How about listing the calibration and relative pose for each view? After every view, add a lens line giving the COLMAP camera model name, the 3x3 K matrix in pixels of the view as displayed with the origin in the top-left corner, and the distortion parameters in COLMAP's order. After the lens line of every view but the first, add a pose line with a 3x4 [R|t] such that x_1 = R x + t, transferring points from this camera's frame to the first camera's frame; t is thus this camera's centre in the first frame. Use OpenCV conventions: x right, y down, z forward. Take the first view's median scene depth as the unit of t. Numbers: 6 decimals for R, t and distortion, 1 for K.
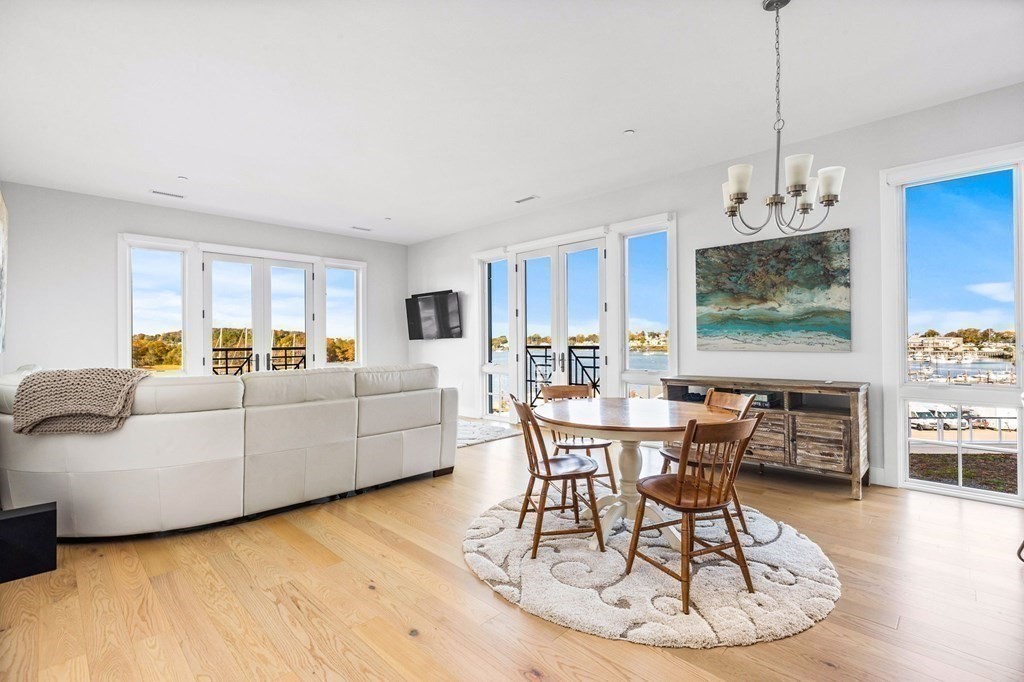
lens RADIAL K [[466.7, 0, 510.8], [0, 466.7, 339.2], [0, 0, 1]] dist [-0.010424, 0.004671]
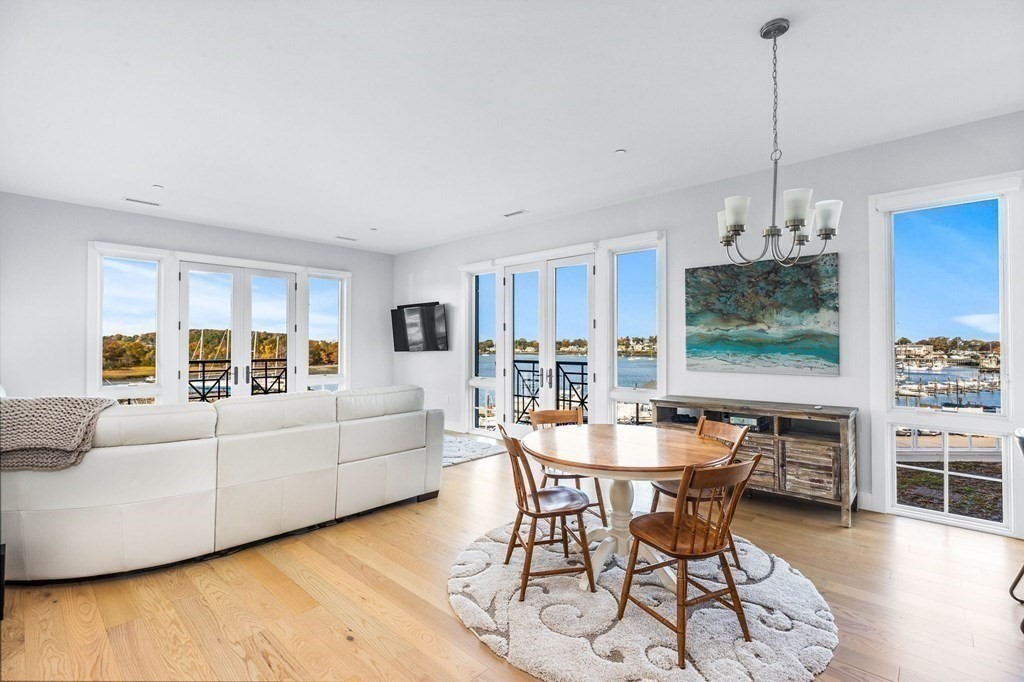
lens RADIAL K [[466.7, 0, 513.1], [0, 466.7, 337.4], [0, 0, 1]] dist [-0.010424, 0.004671]
pose [[0.999358, 0.008885, 0.034713, -0.002497], [-0.008449, 0.999884, -0.012693, -0.020876], [-0.034822, 0.012391, 0.999317, 0.014021]]
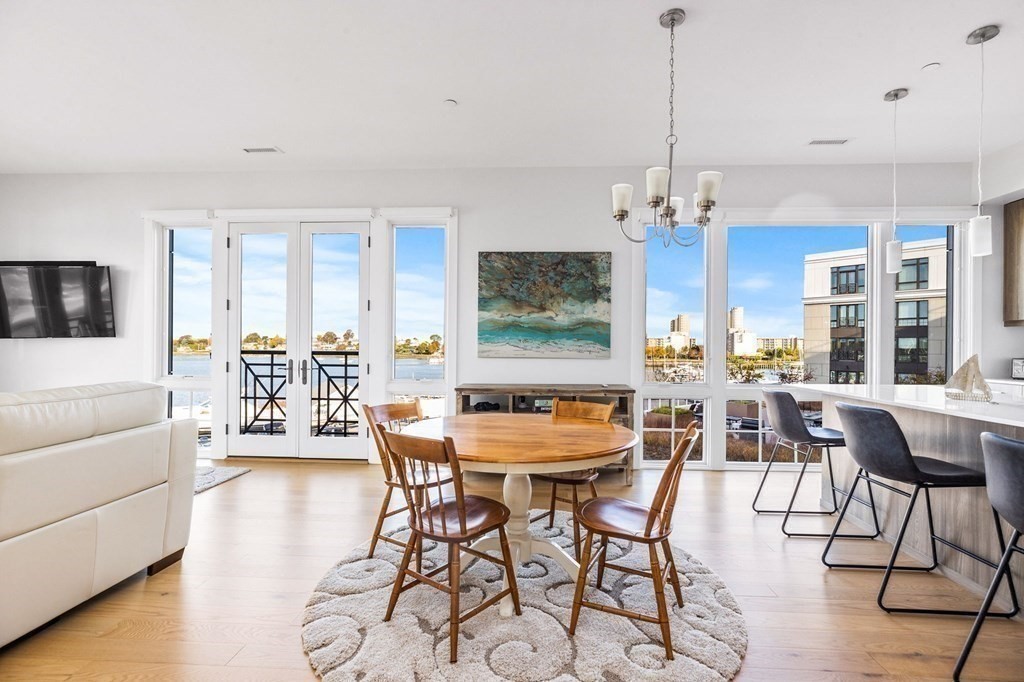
lens RADIAL K [[466.7, 0, 514.4], [0, 466.7, 347.5], [0, 0, 1]] dist [-0.010424, 0.004671]
pose [[0.747960, 0.012019, 0.663635, -0.125596], [-0.016703, 0.999860, 0.000717, 0.001679], [-0.663534, -0.011621, 0.748056, 0.157695]]
